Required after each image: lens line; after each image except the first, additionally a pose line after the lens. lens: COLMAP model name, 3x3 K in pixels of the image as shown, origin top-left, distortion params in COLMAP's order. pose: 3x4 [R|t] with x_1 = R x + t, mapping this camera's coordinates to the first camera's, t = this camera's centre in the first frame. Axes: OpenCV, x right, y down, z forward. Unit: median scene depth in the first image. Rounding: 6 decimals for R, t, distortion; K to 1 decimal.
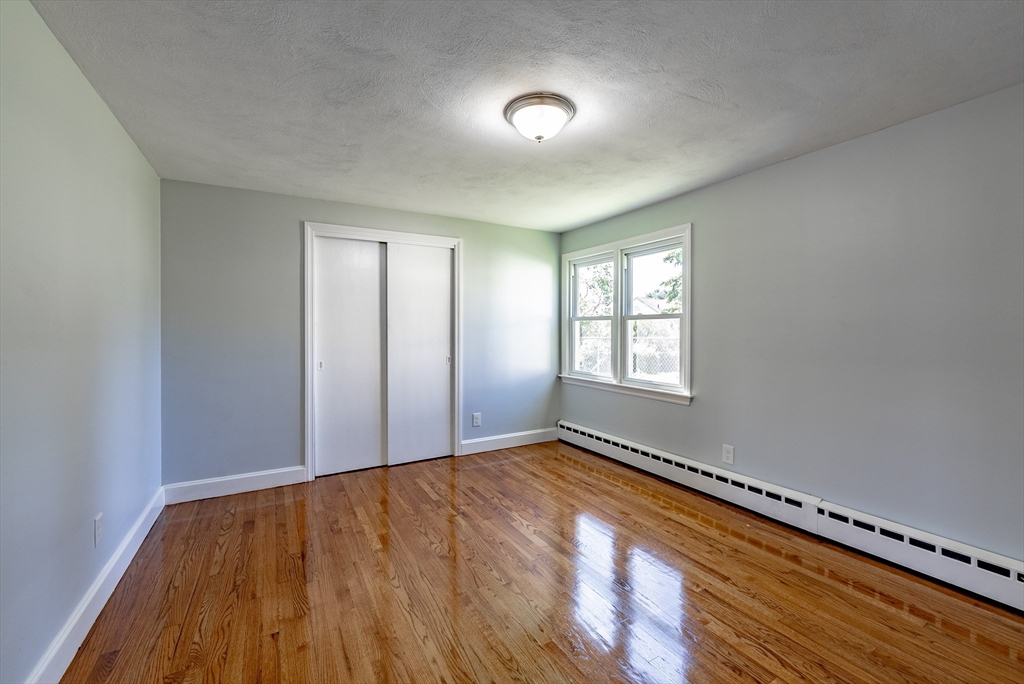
lens RADIAL K [[417.2, 0, 514.9], [0, 417.2, 333.0], [0, 0, 1]] dist [0.000755, -0.000249]
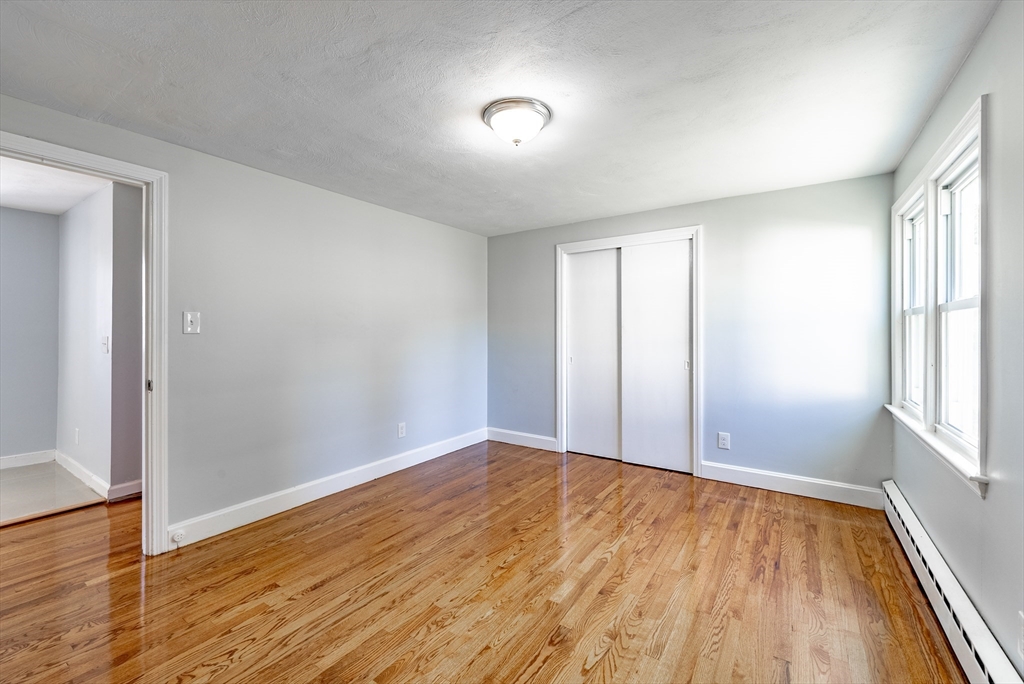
lens RADIAL K [[421.4, 0, 515.1], [0, 421.4, 329.0], [0, 0, 1]] dist [0.001136, -0.000216]
pose [[0.437087, -0.003028, -0.899414, 0.575470], [-0.008411, 0.999937, -0.007454, -0.002036], [0.899380, 0.010823, 0.437034, 0.326338]]
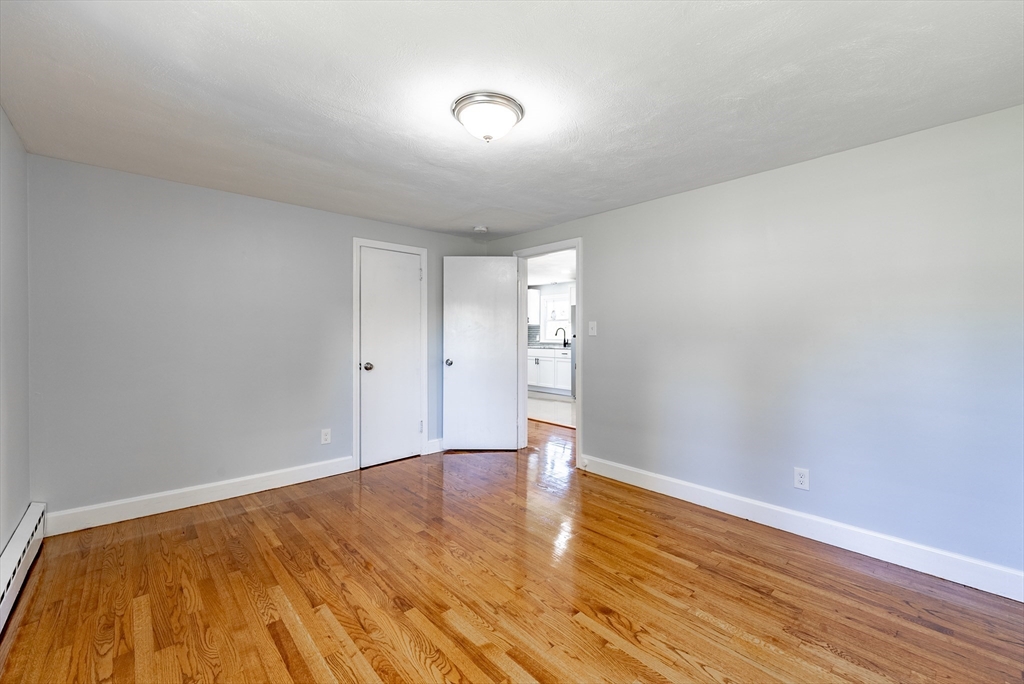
lens RADIAL K [[419.3, 0, 512.7], [0, 419.3, 334.8], [0, 0, 1]] dist [0.000370, -0.000254]
pose [[-0.977586, 0.000758, -0.210536, 0.122967], [-0.001517, 0.999942, 0.010642, -0.009412], [0.210531, 0.010723, -0.977528, 1.167485]]
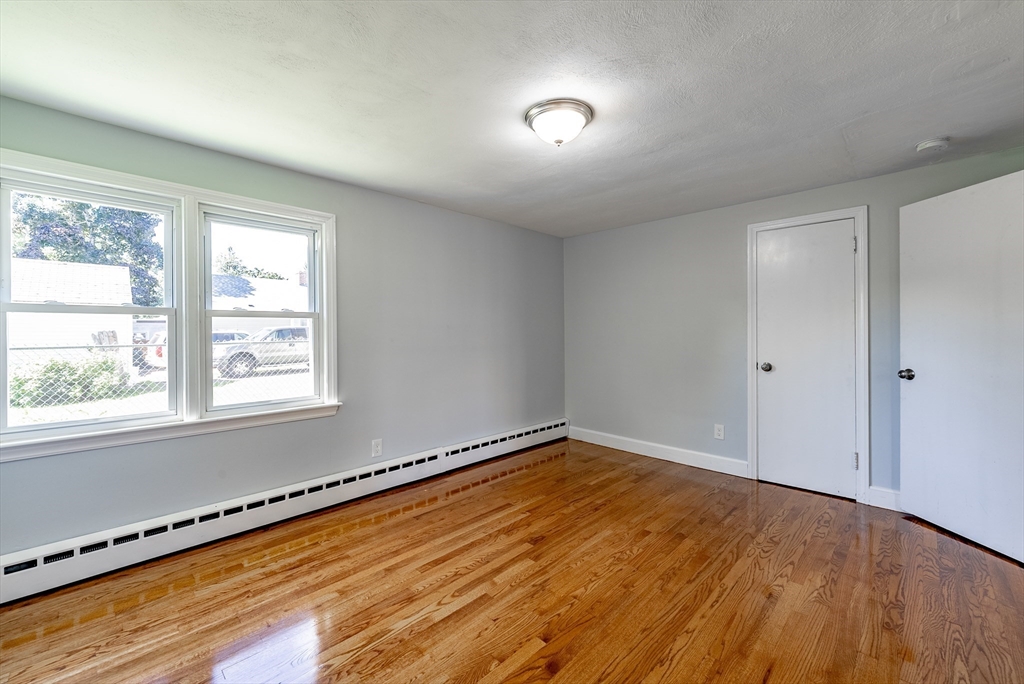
lens RADIAL K [[419.1, 0, 511.4], [0, 419.1, 331.6], [0, 0, 1]] dist [-0.000069, -0.000065]
pose [[-0.255067, 0.001470, 0.966922, -0.533433], [0.013229, 0.999911, 0.001969, -0.003815], [-0.966833, 0.013294, -0.255064, 0.814088]]
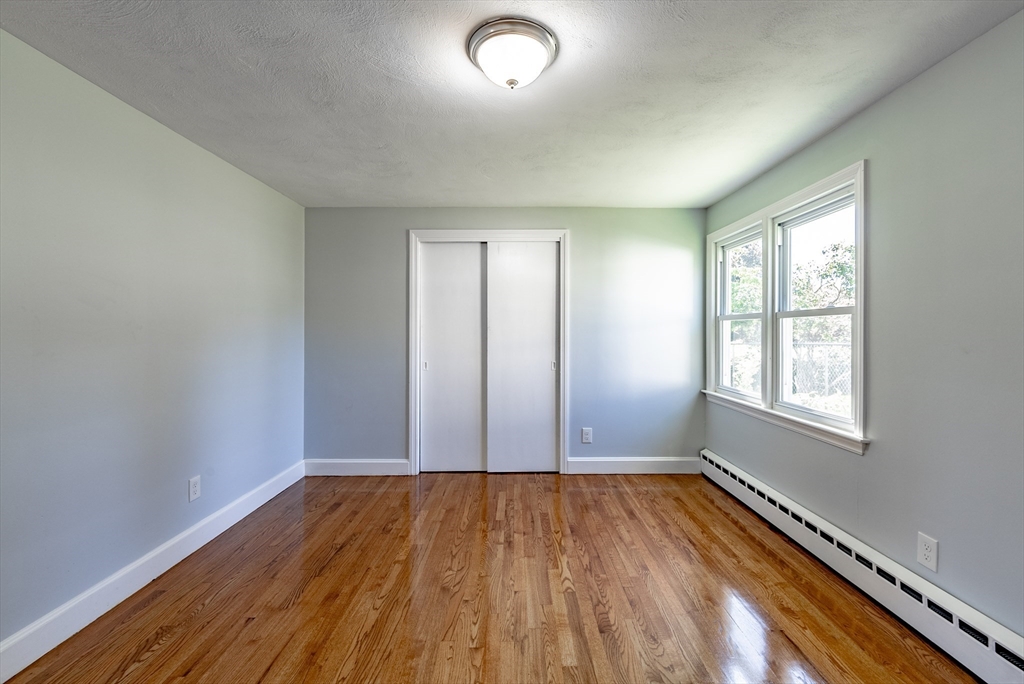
lens RADIAL K [[425.5, 0, 521.3], [0, 425.5, 331.3], [0, 0, 1]] dist [0.000363, -0.000524]
pose [[0.871824, 0.000828, -0.489819, 0.270941], [-0.006282, 0.999935, -0.009491, 0.000171], [0.489779, 0.011351, 0.871773, 0.192502]]
